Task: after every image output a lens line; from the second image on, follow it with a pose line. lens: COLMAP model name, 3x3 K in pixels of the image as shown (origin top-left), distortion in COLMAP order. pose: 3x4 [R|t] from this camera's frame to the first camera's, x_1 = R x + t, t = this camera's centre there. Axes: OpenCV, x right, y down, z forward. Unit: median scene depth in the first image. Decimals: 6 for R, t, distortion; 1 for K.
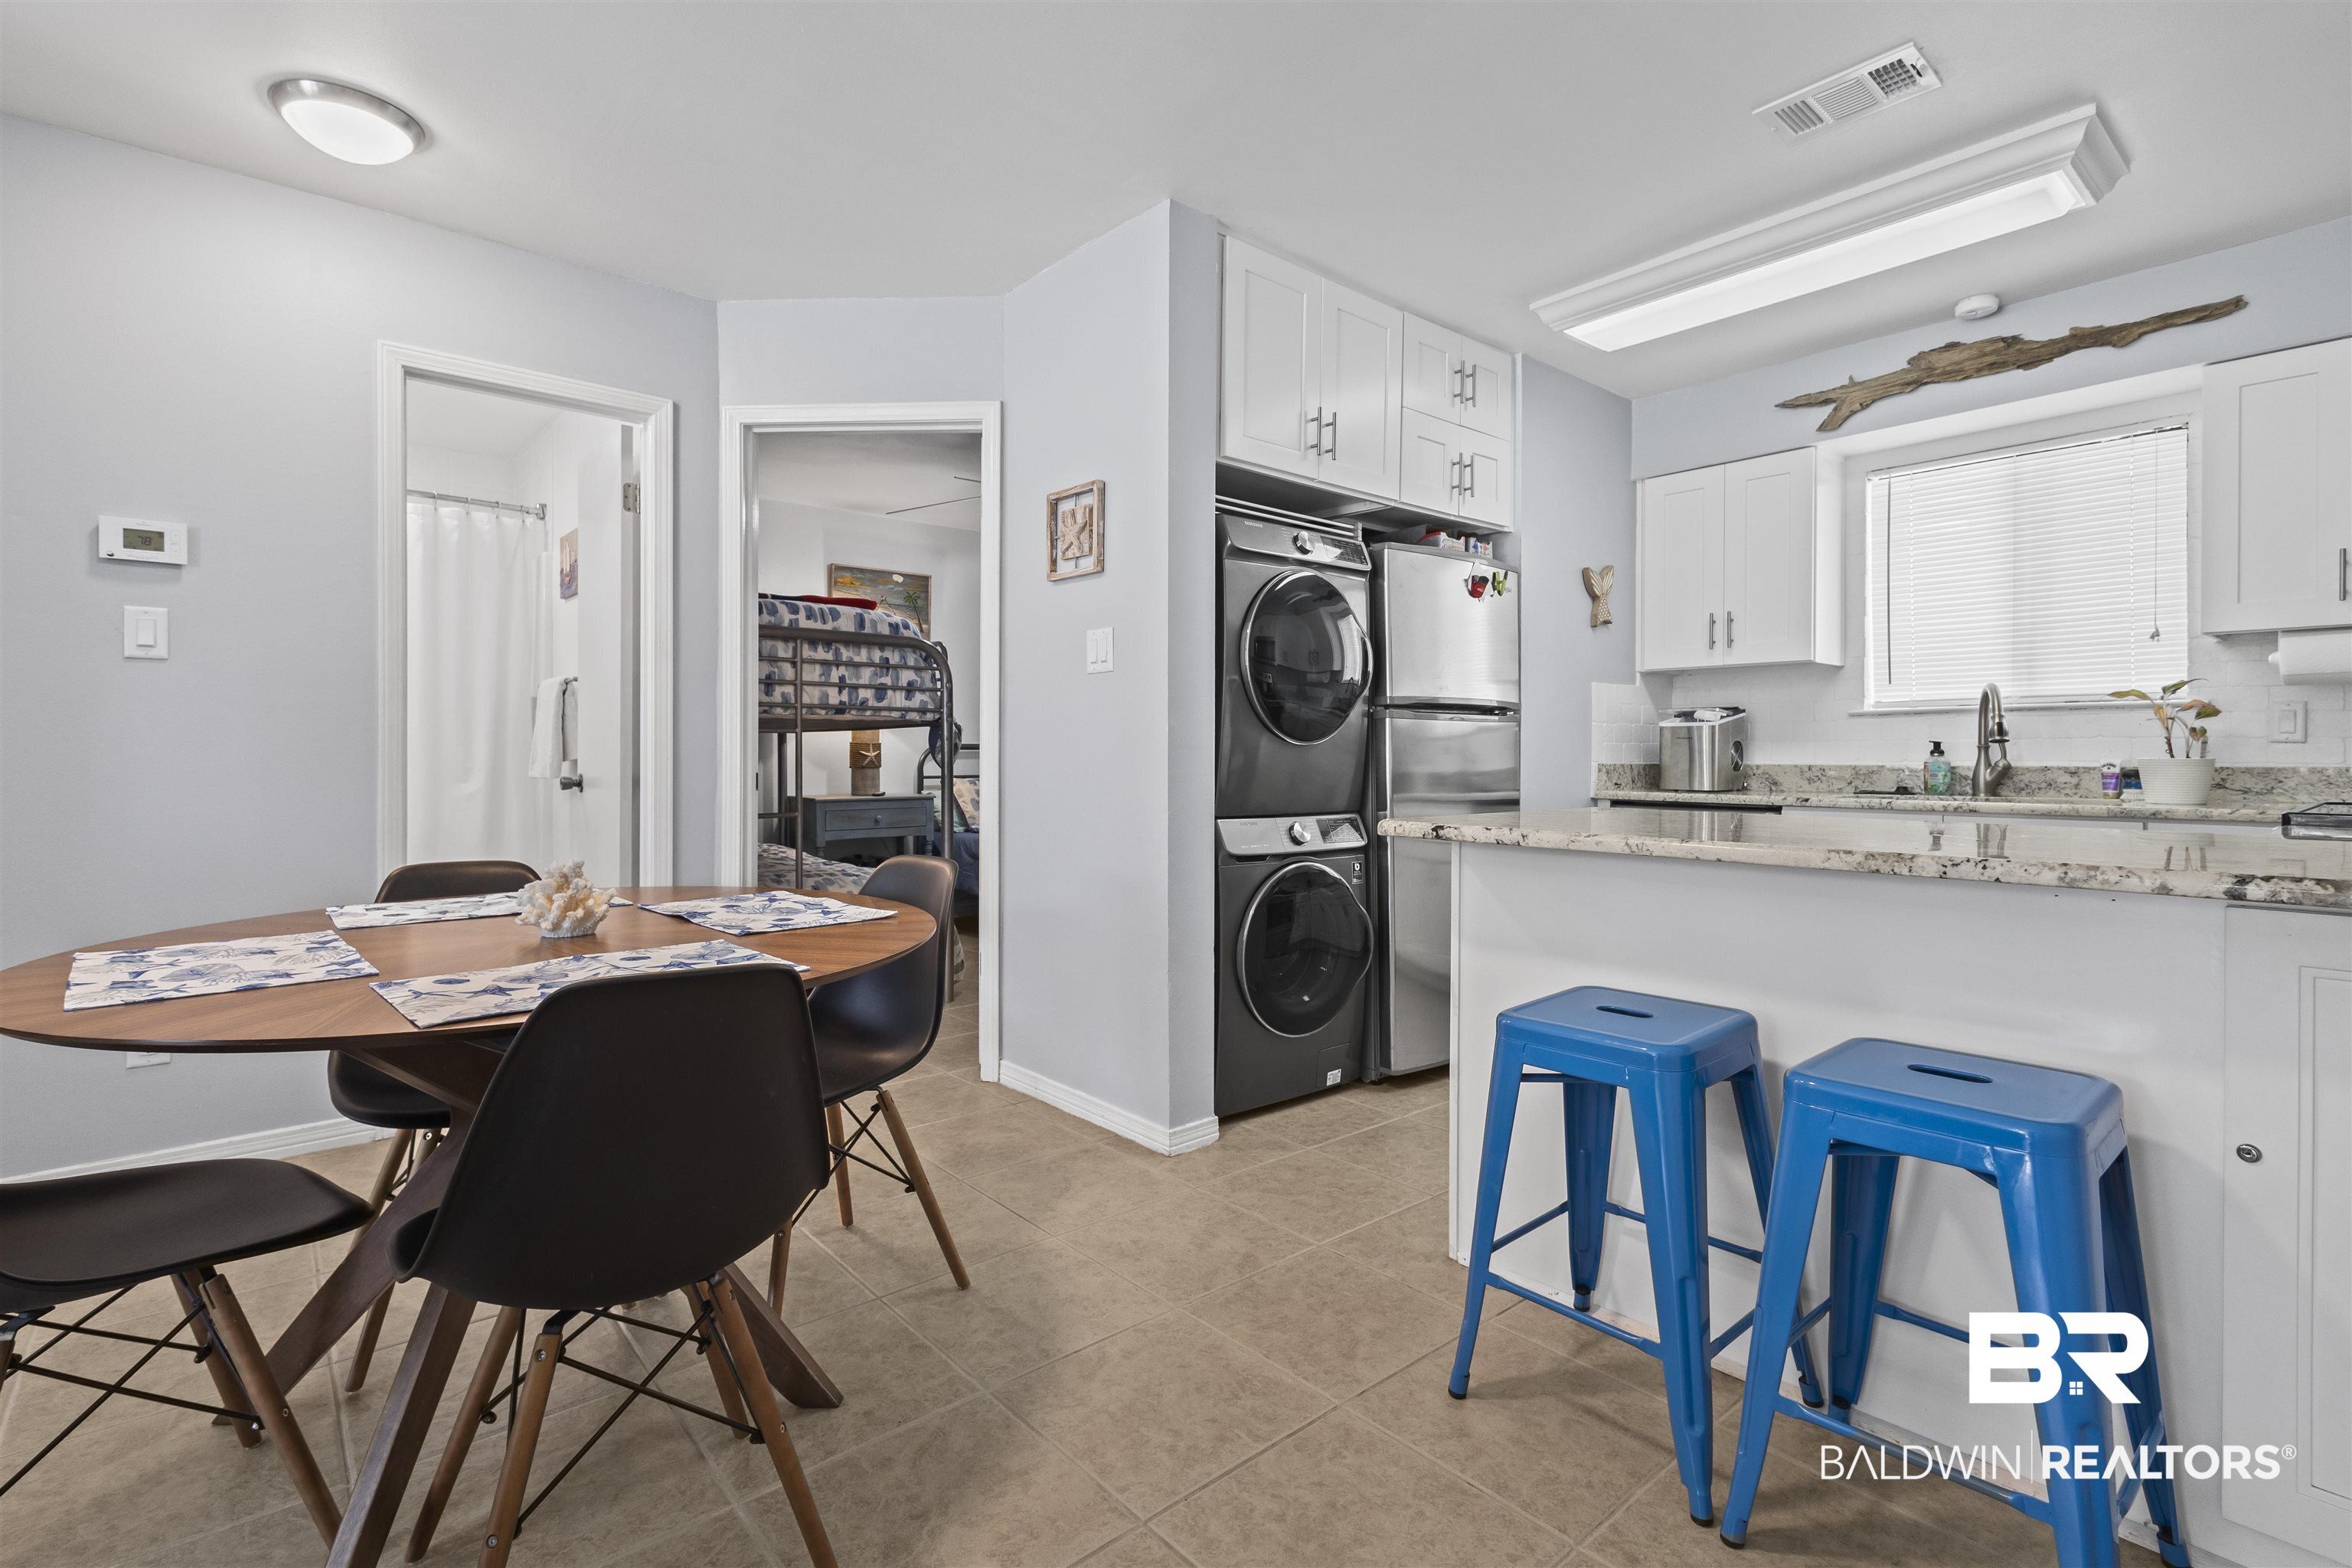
lens RADIAL K [[1084.3, 0, 1173.5], [0, 1084.3, 762.1], [0, 0, 1]] dist [0.003575, 0.000251]
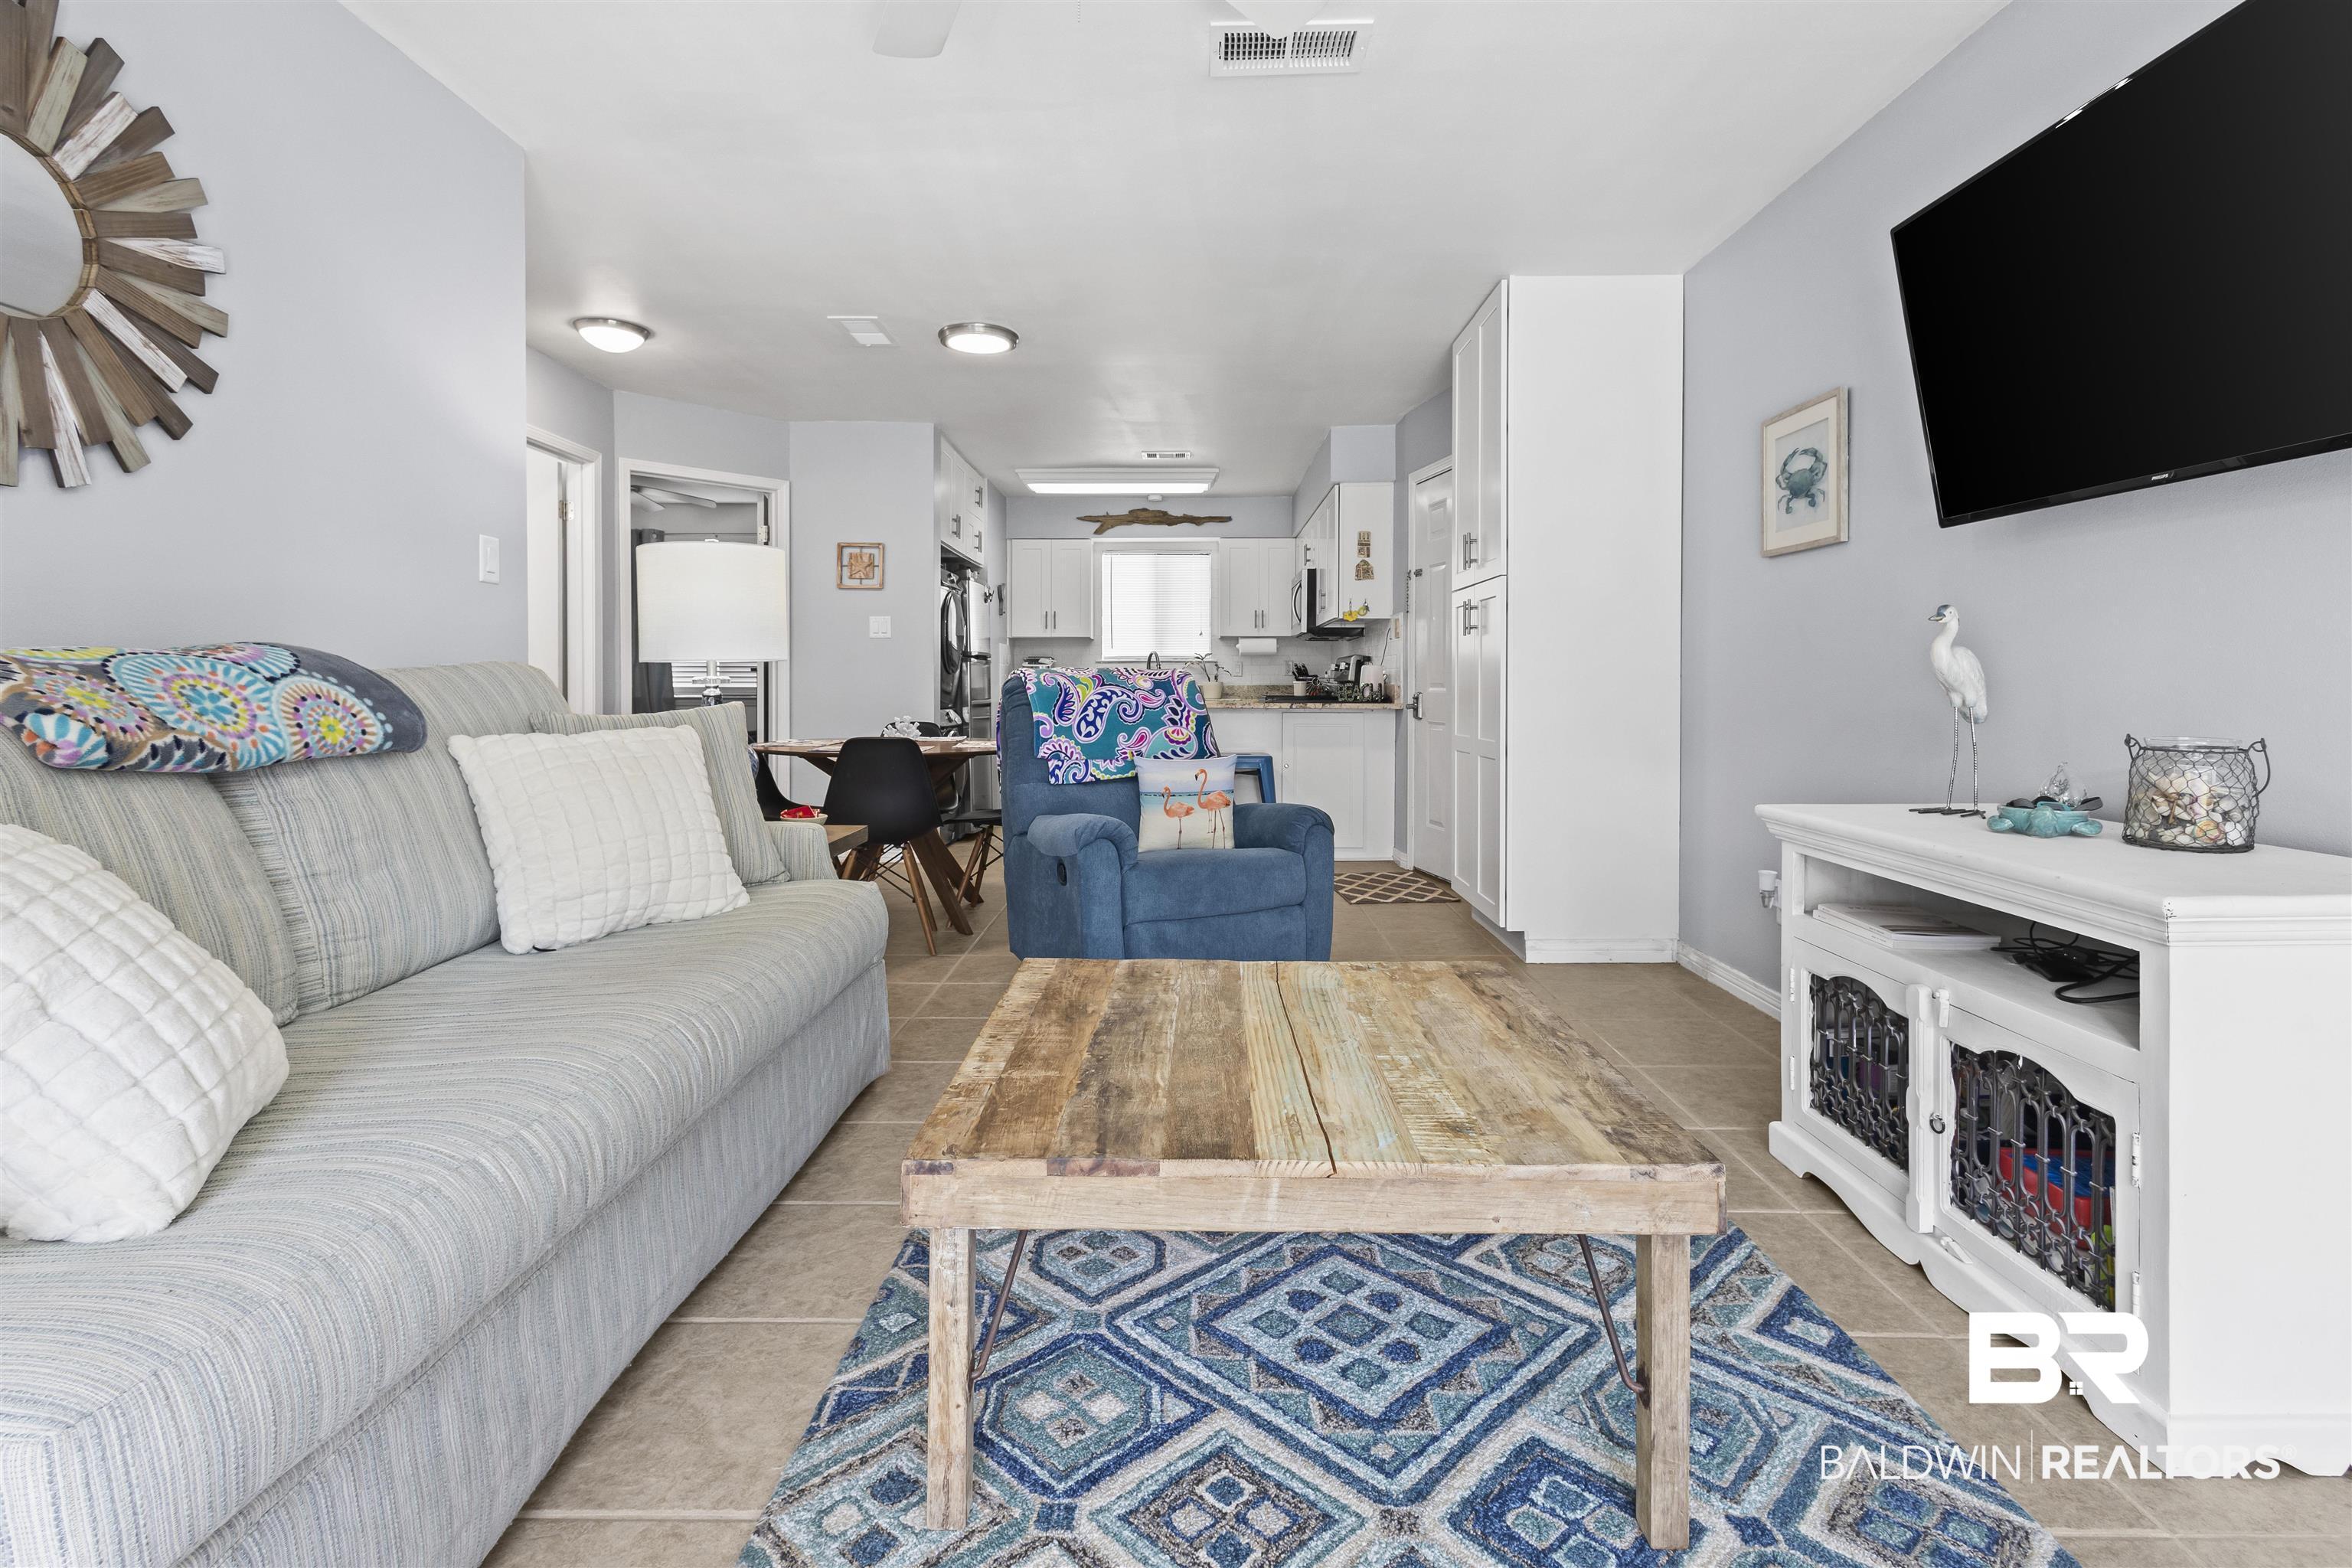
lens RADIAL K [[1105.7, 0, 1185.8], [0, 1105.7, 692.5], [0, 0, 1]] dist [0.001065, -0.000103]
pose [[0.654035, -0.005589, 0.756444, -1.064479], [0.002152, 0.999982, 0.005527, 0.006650], [-0.756461, -0.001987, 0.654035, -0.658795]]
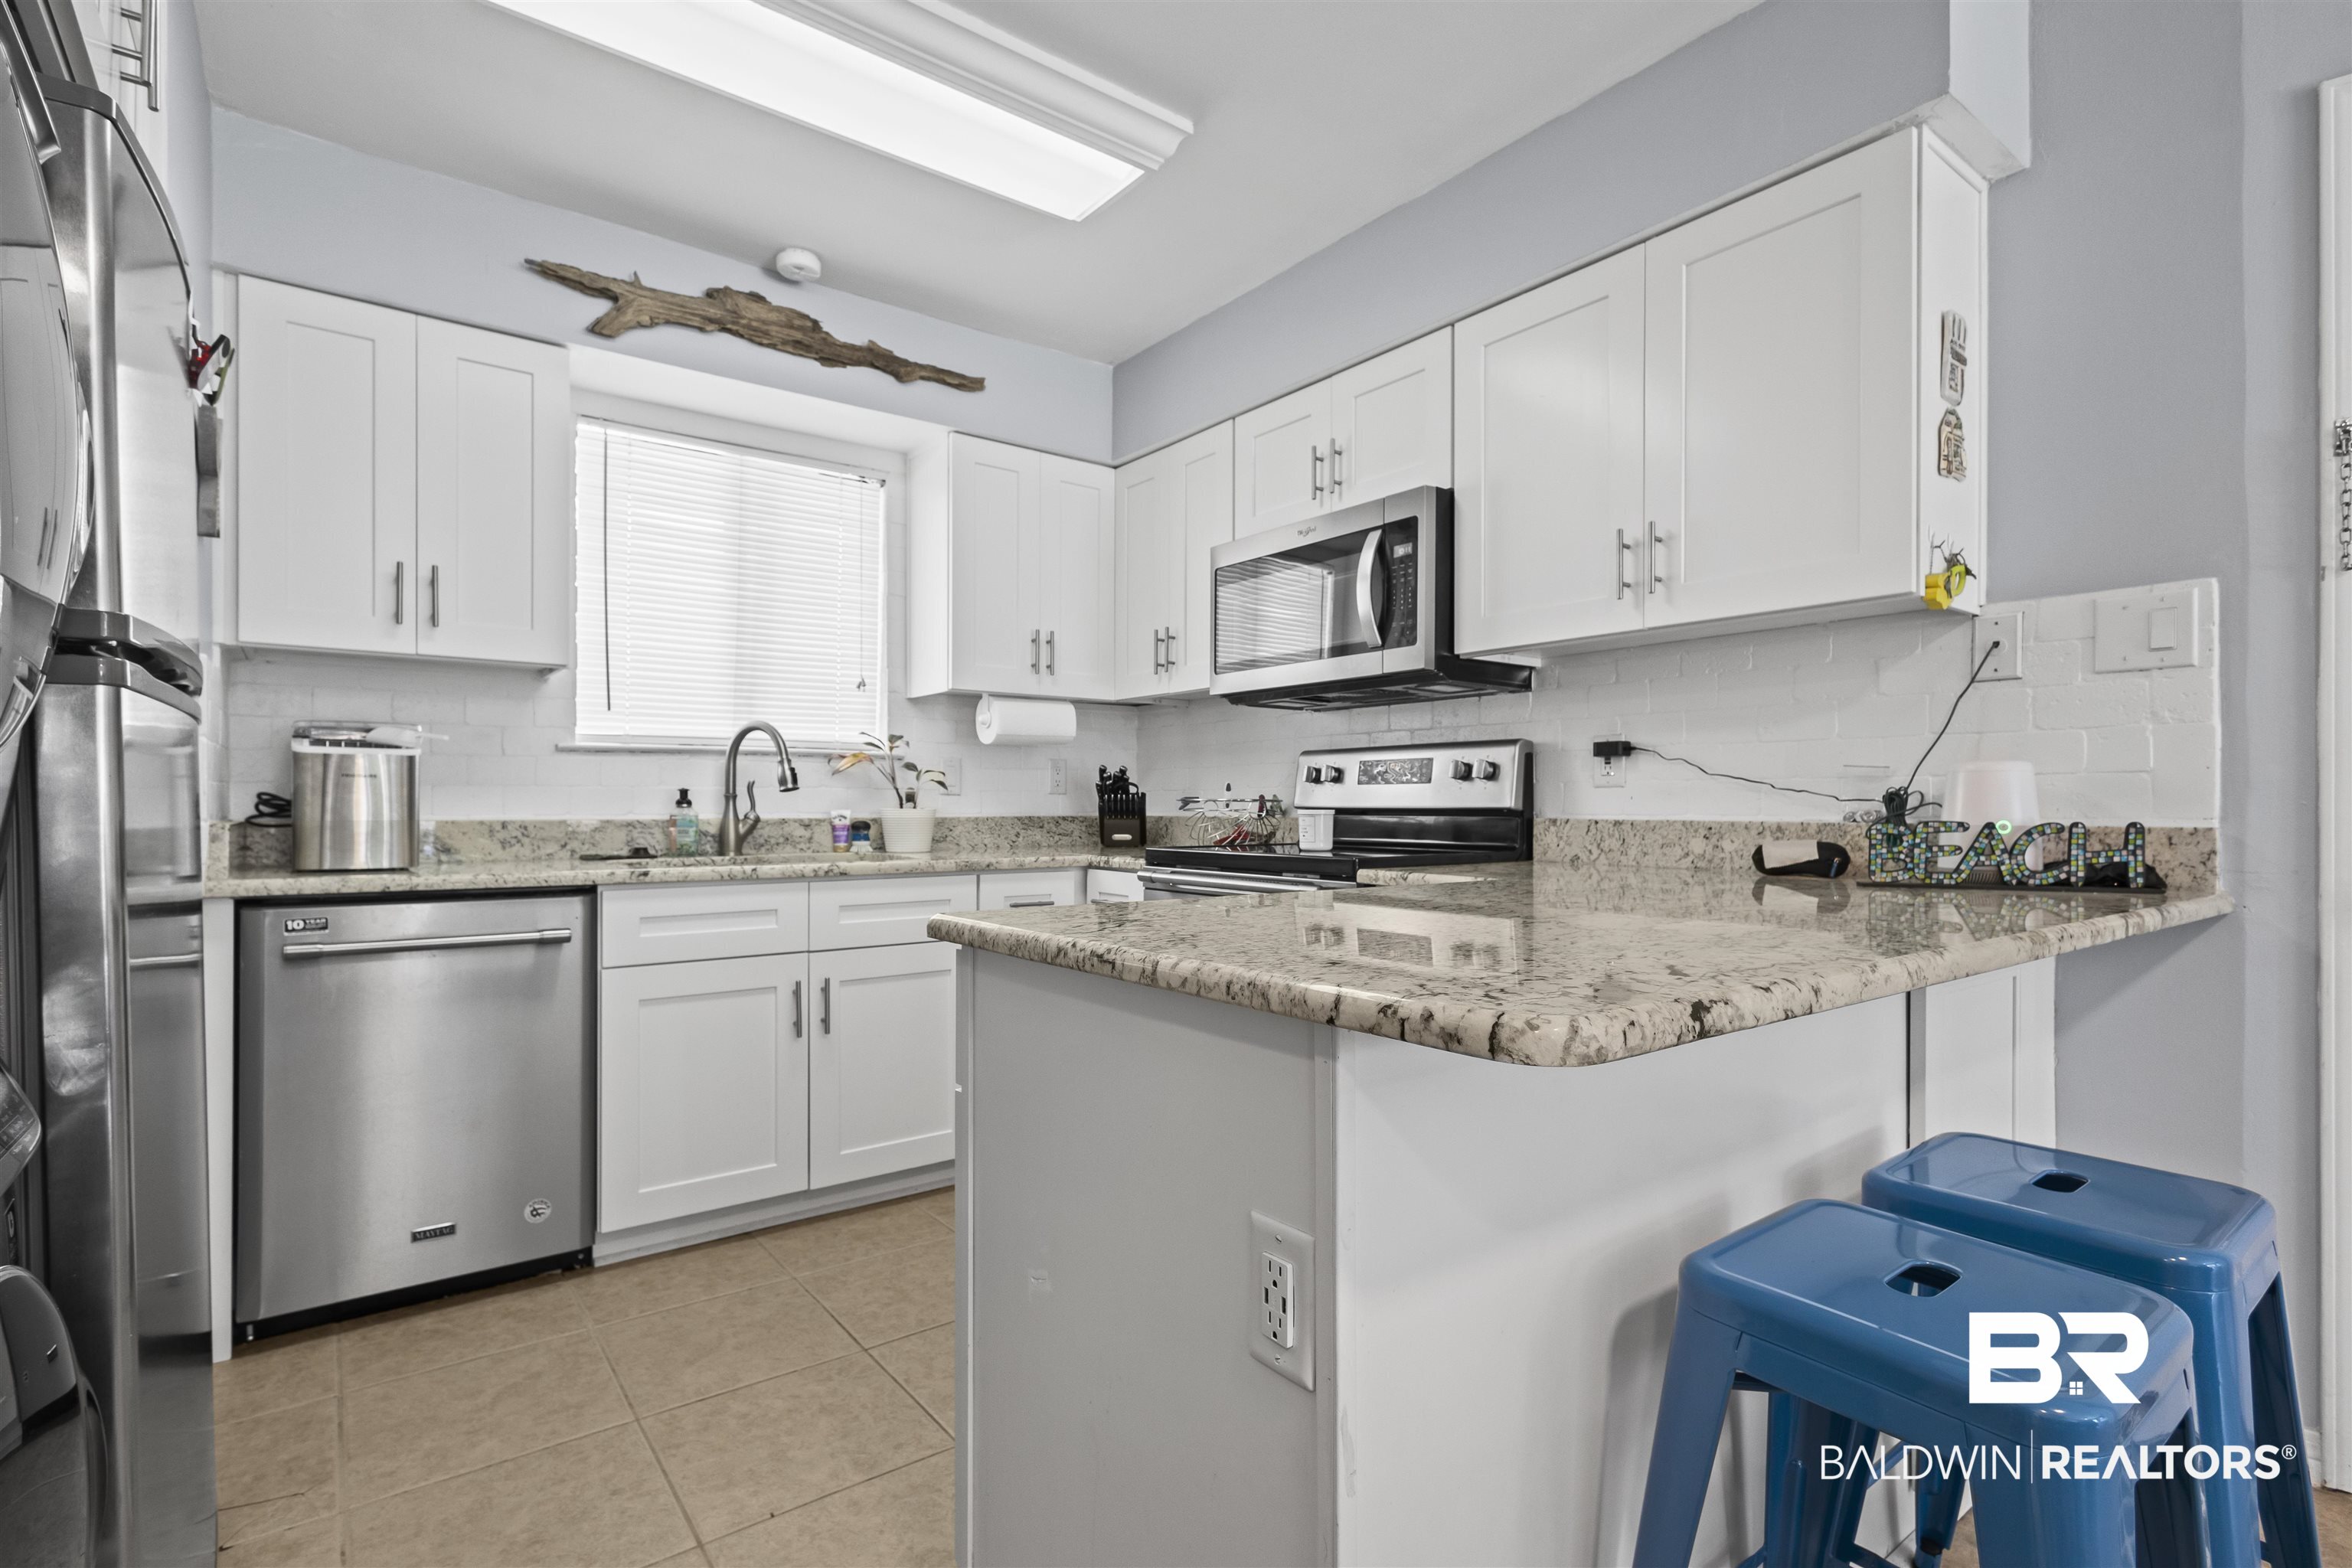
lens RADIAL K [[1105.3, 0, 1166.4], [0, 1105.3, 806.5], [0, 0, 1]] dist [0.002962, 0.000090]
pose [[0.059189, -0.001931, 0.998245, -0.083435], [0.004027, 0.999990, 0.001696, -0.006523], [-0.998239, 0.003919, 0.059196, 0.648541]]
